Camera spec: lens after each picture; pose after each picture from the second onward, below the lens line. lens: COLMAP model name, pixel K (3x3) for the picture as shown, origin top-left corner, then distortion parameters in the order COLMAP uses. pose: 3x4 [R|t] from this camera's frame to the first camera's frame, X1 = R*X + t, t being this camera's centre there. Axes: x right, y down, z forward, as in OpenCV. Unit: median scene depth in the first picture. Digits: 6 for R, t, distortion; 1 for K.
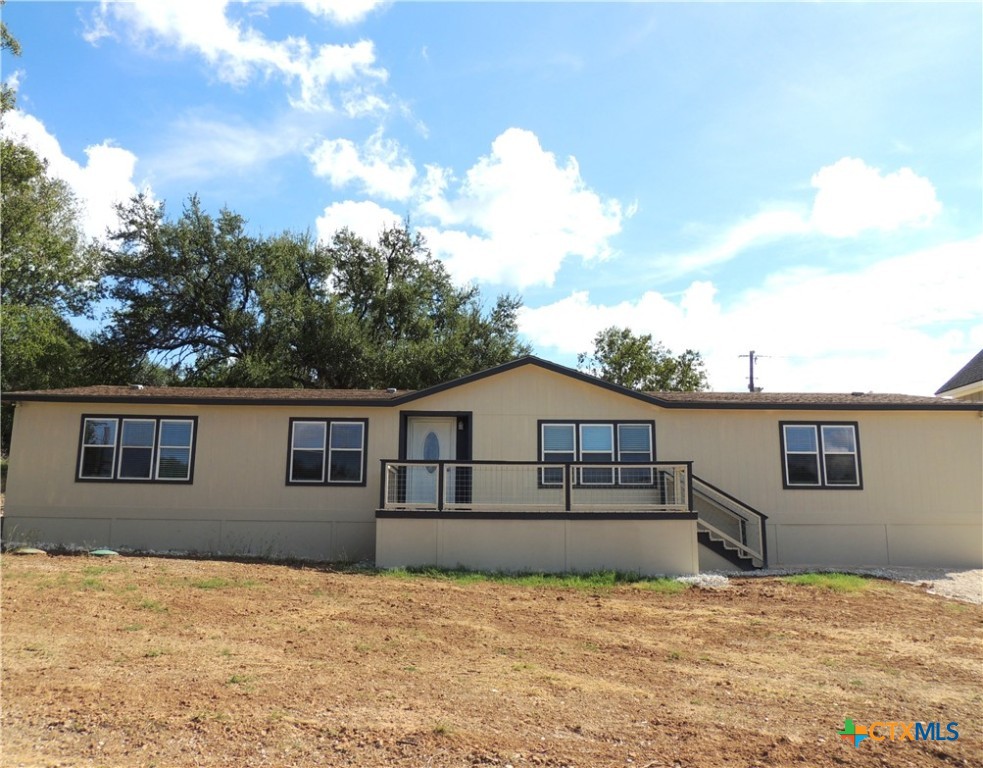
lens RADIAL K [[826.3, 0, 491.5], [0, 826.3, 384.0], [0, 0, 1]] dist [-0.006788, 0.003710]
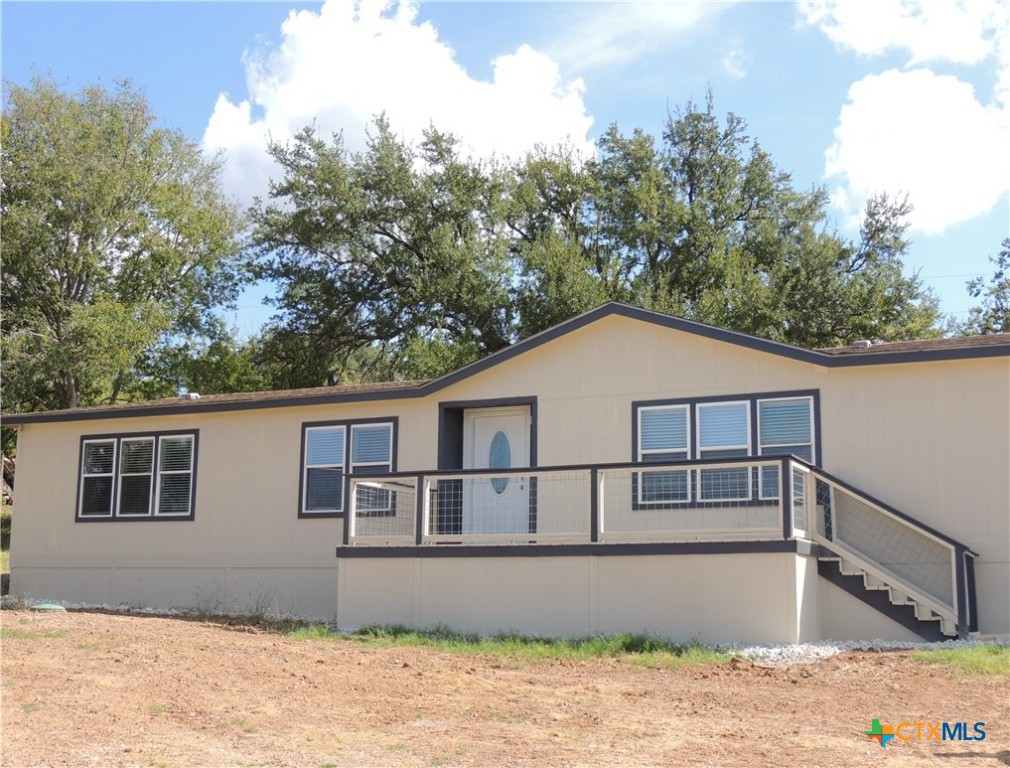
lens RADIAL K [[1340.3, 0, 505.0], [0, 1340.3, 384.0], [0, 0, 1]] dist [0.002703, -0.008804]
pose [[0.891332, -0.075791, -0.446971, 0.430096], [0.079978, 0.996751, -0.009527, 0.032062], [0.446240, -0.027256, 0.894498, 0.045991]]
